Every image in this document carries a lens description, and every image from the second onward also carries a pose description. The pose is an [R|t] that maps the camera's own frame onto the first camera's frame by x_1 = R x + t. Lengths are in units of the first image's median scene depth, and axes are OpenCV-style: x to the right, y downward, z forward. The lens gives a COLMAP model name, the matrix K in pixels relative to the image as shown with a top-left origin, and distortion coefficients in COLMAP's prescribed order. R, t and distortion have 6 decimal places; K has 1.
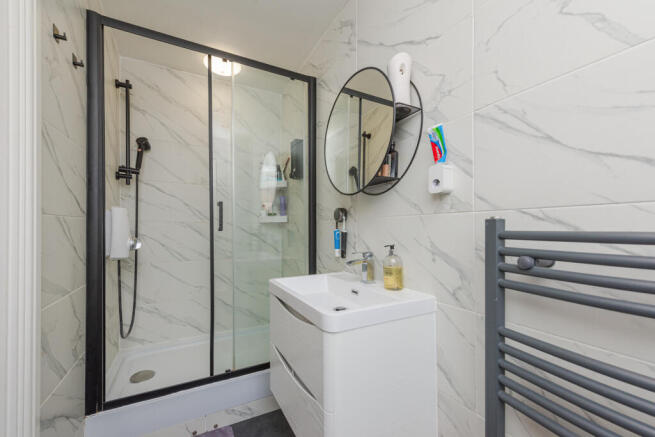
lens RADIAL K [[262.5, 0, 321.0], [0, 262.5, 226.2], [0, 0, 1]] dist [0.000136, 0.000010]
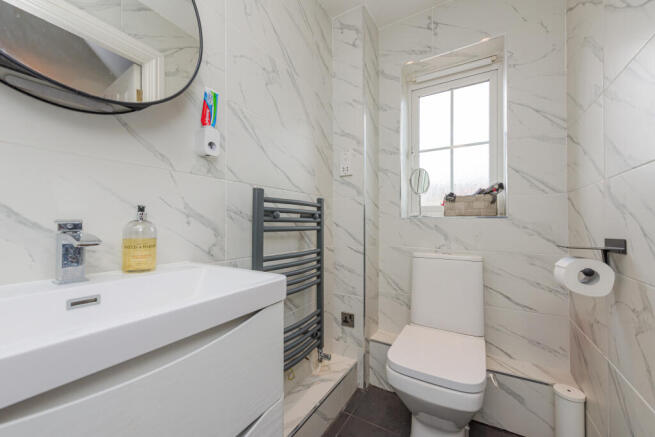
lens RADIAL K [[258.6, 0, 326.6], [0, 258.6, 222.6], [0, 0, 1]] dist [0.000731, 0.000070]
pose [[-0.526984, 0.004395, 0.849864, -0.657675], [-0.003713, 0.999965, -0.007473, 0.143502], [-0.849867, -0.007094, -0.526950, 1.146538]]
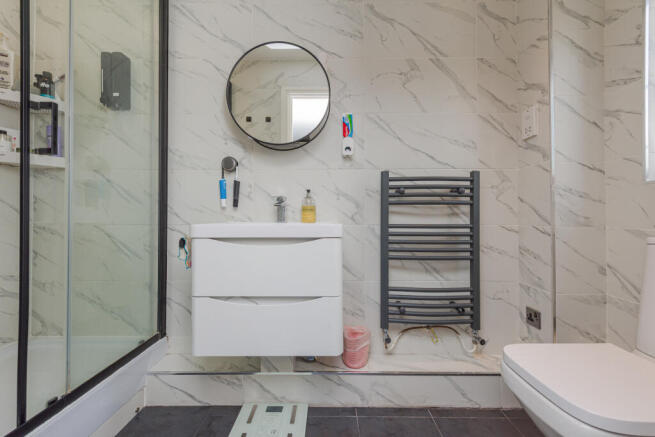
lens RADIAL K [[266.8, 0, 327.5], [0, 266.8, 218.5], [0, 0, 1]] dist [0.001410, 0.000137]
pose [[0.465708, 0.000766, 0.884938, -1.073639], [-0.002796, 0.999996, 0.000605, 0.263702], [-0.884934, -0.002756, 0.465708, 0.342613]]
